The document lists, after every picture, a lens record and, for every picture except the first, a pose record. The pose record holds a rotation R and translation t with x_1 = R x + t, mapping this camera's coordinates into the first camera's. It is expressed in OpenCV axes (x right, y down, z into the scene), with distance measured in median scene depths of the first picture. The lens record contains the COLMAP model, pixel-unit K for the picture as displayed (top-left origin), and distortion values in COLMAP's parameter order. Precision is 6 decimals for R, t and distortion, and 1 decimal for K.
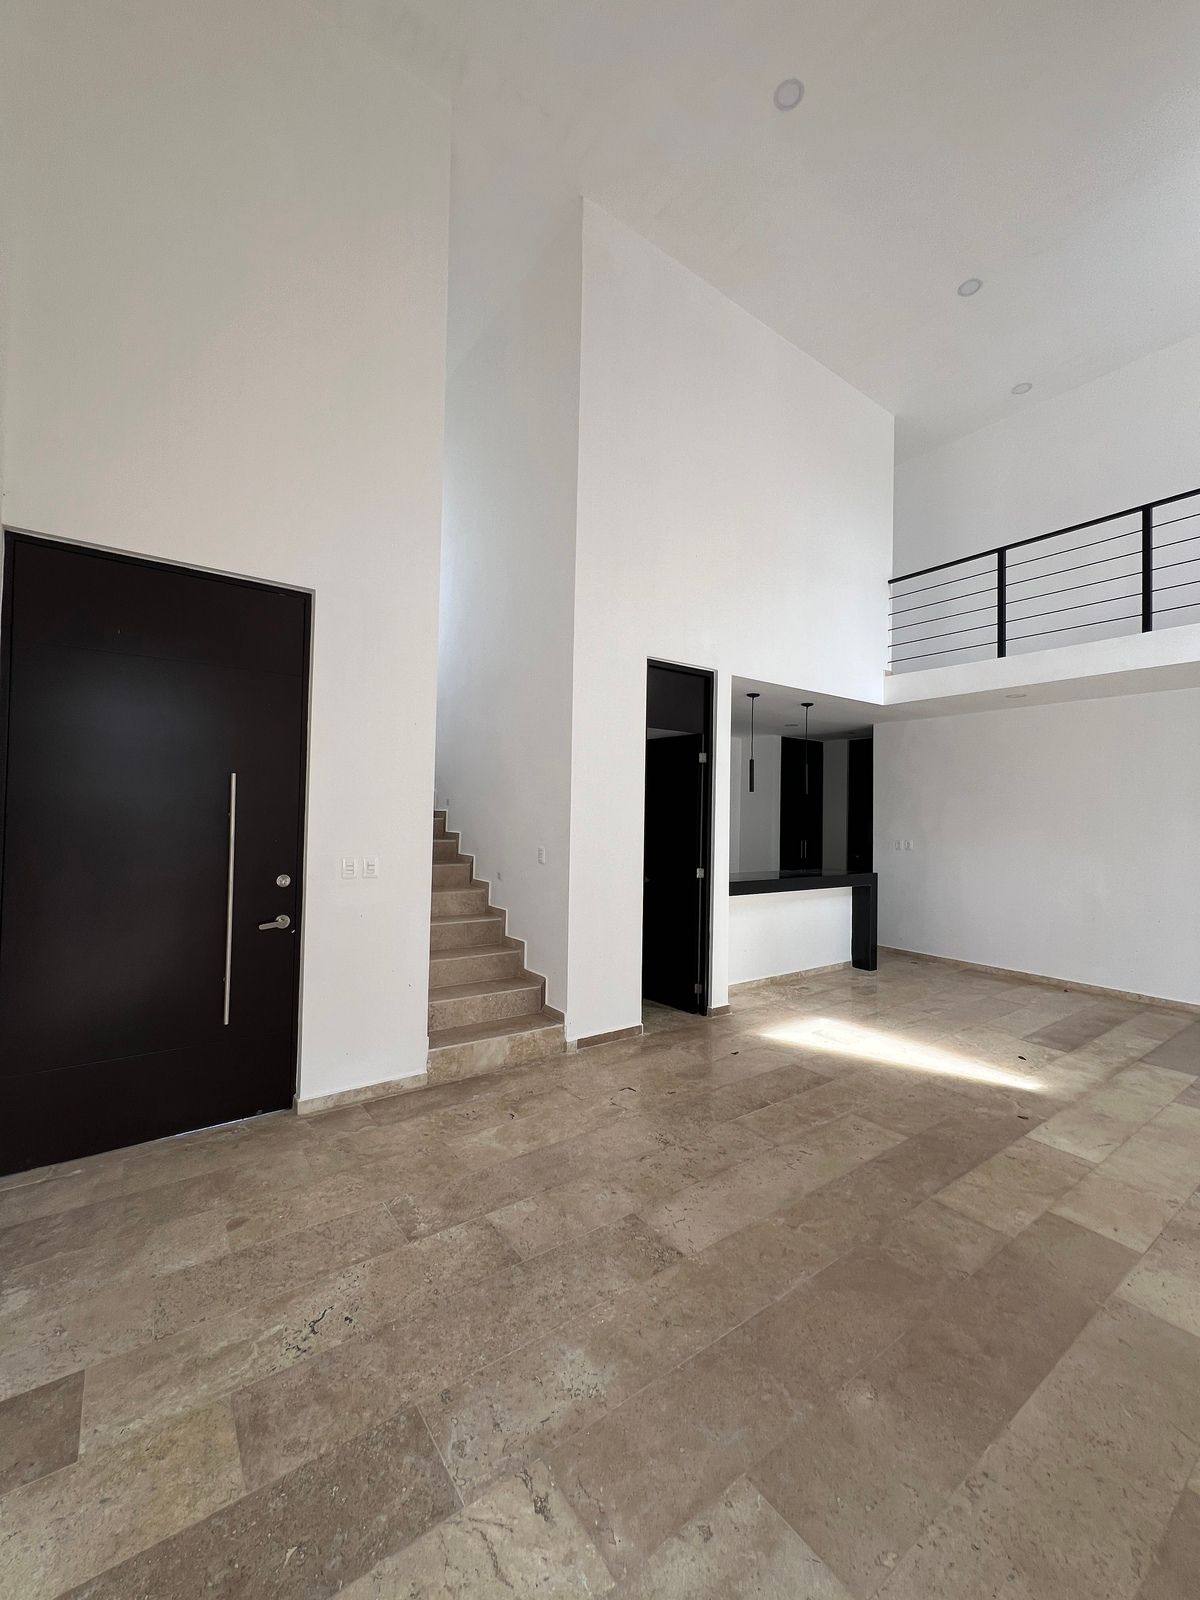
lens RADIAL K [[639.6, 0, 598.1], [0, 639.6, 798.3], [0, 0, 1]] dist [-0.002969, 0.001141]
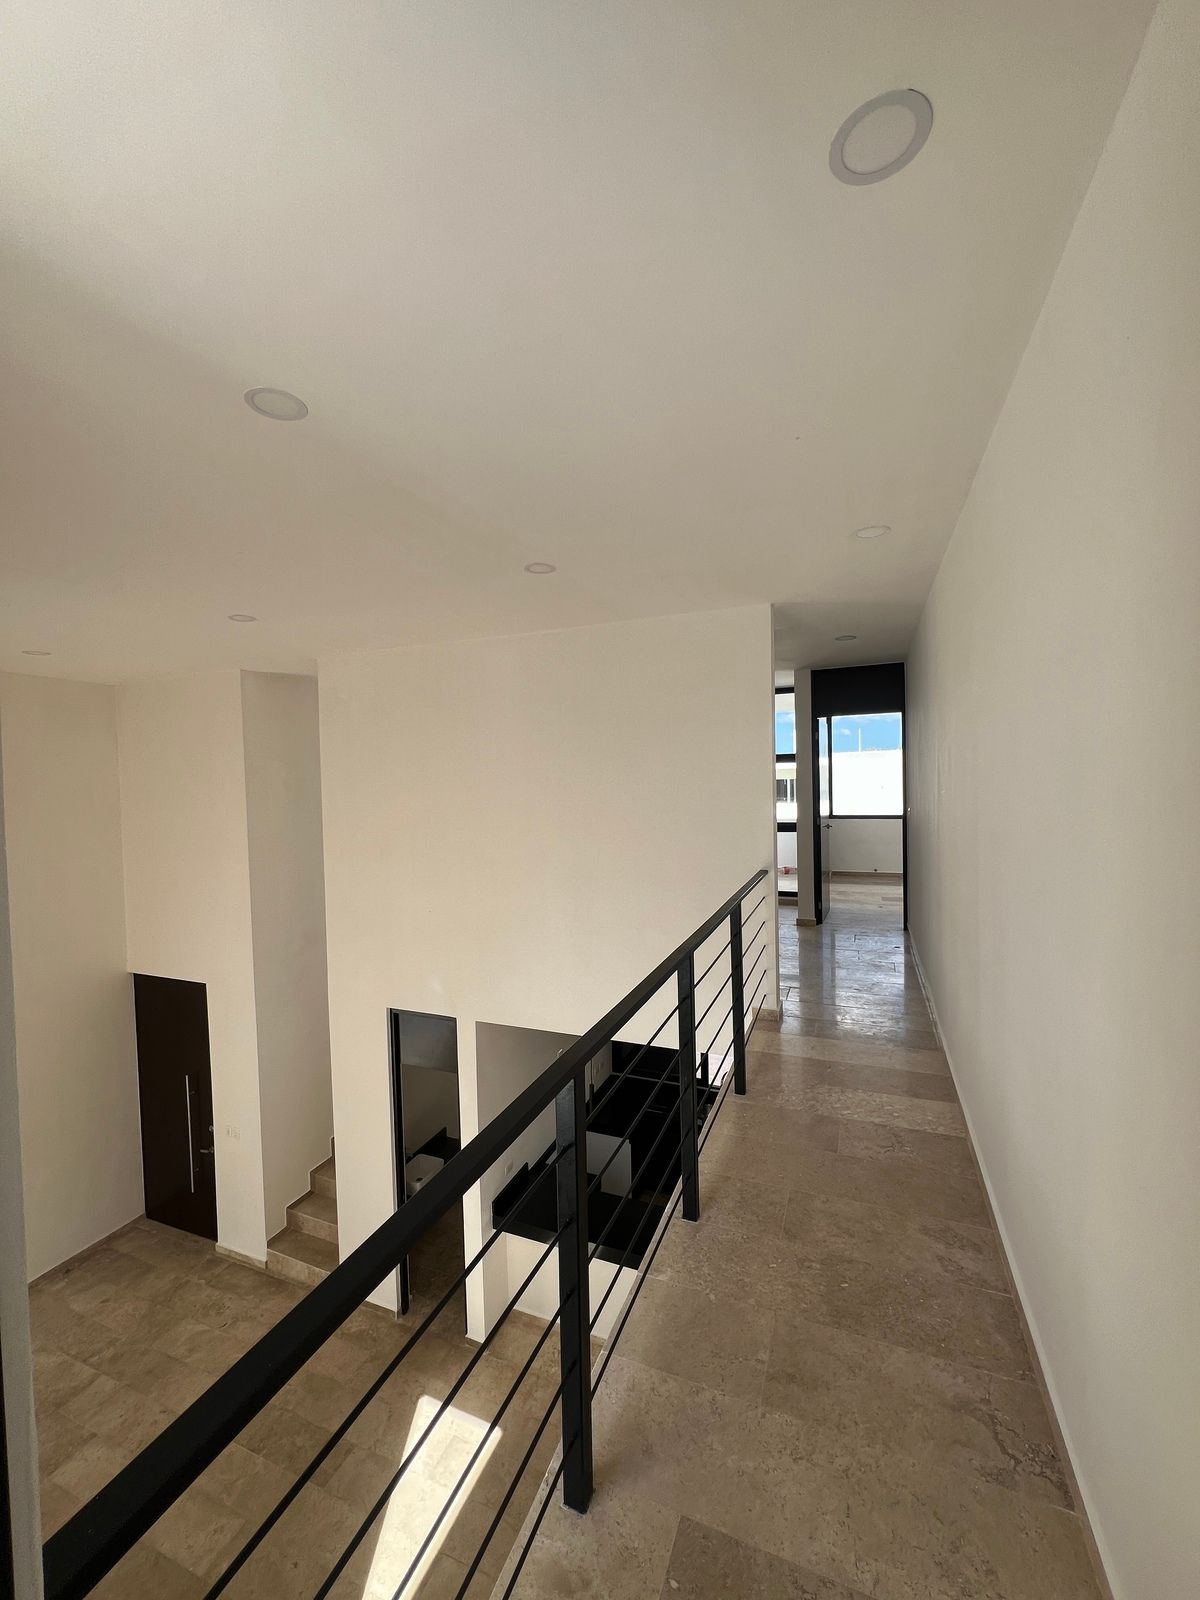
lens RADIAL K [[639.6, 0, 607.7], [0, 639.6, 798.9], [0, 0, 1]] dist [-0.002969, 0.001141]
pose [[0.532998, -0.004638, -0.846103, 1.652767], [0.056203, 0.997971, 0.029934, -0.789356], [0.844248, -0.063508, 0.532177, 0.954701]]
